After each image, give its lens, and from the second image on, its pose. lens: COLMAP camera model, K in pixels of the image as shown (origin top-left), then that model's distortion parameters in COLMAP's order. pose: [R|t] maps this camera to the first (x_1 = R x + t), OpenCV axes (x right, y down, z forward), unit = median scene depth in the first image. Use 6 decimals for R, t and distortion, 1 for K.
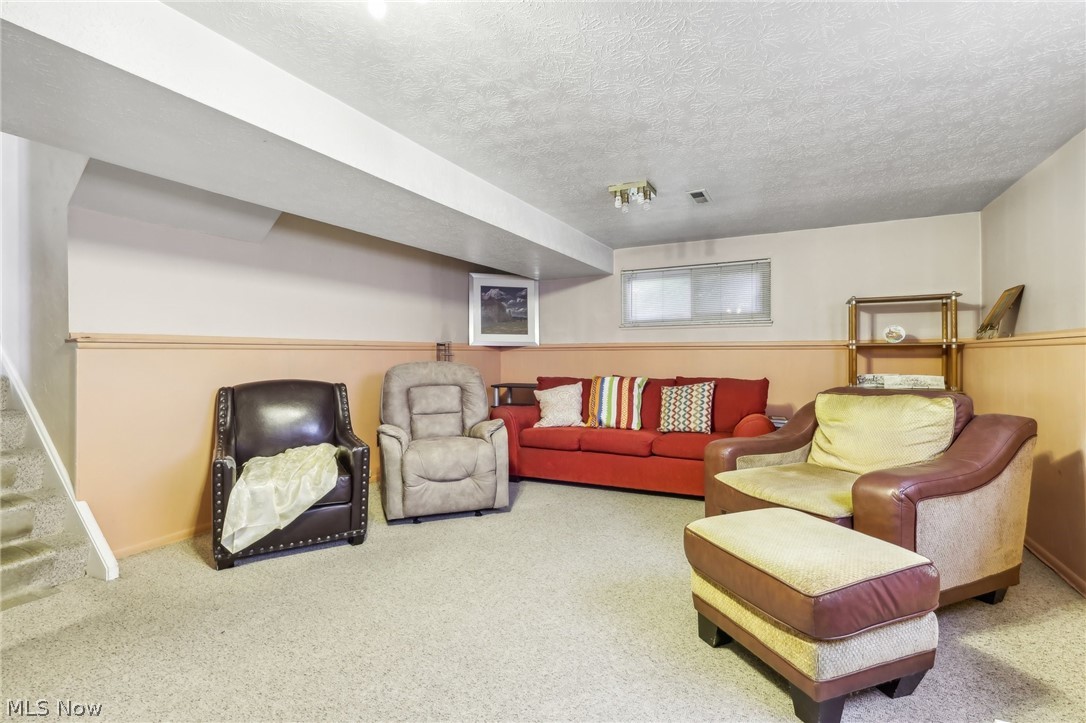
lens RADIAL K [[513.0, 0, 543.0], [0, 513.0, 361.5], [0, 0, 1]] dist [-0.000548, -0.000256]
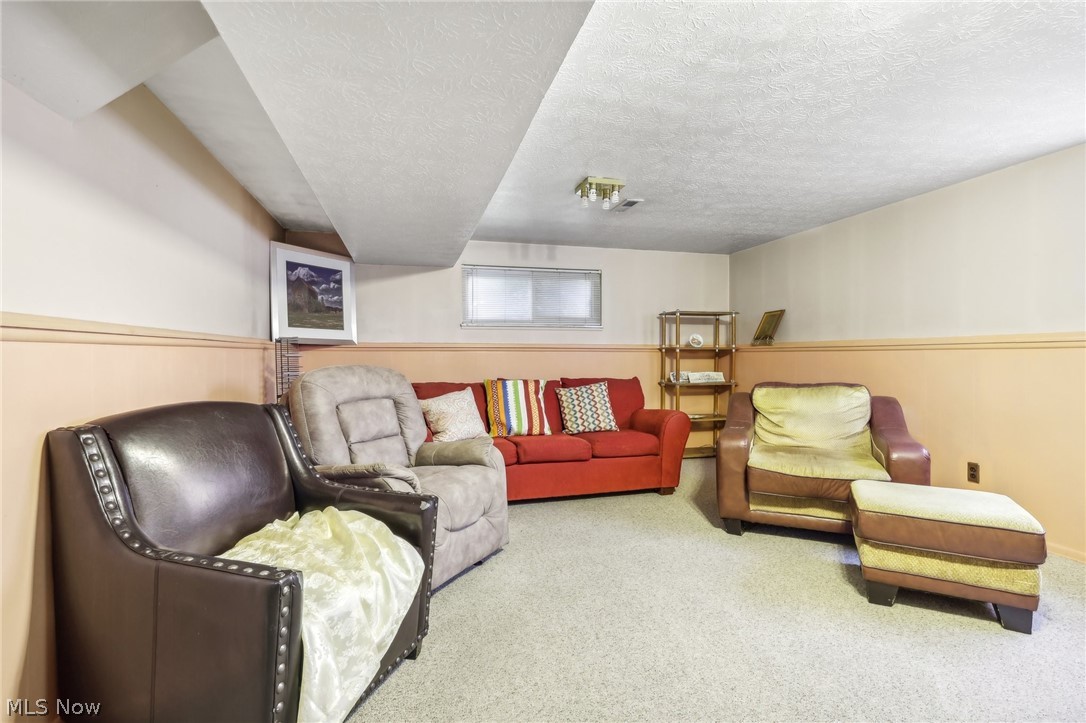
lens RADIAL K [[513.0, 0, 543.0], [0, 513.0, 361.5], [0, 0, 1]] dist [-0.000548, -0.000256]
pose [[0.741534, -0.005393, 0.670893, -0.453676], [0.006543, 0.999978, 0.000805, -0.004001], [-0.670883, 0.003793, 0.741554, 0.287111]]
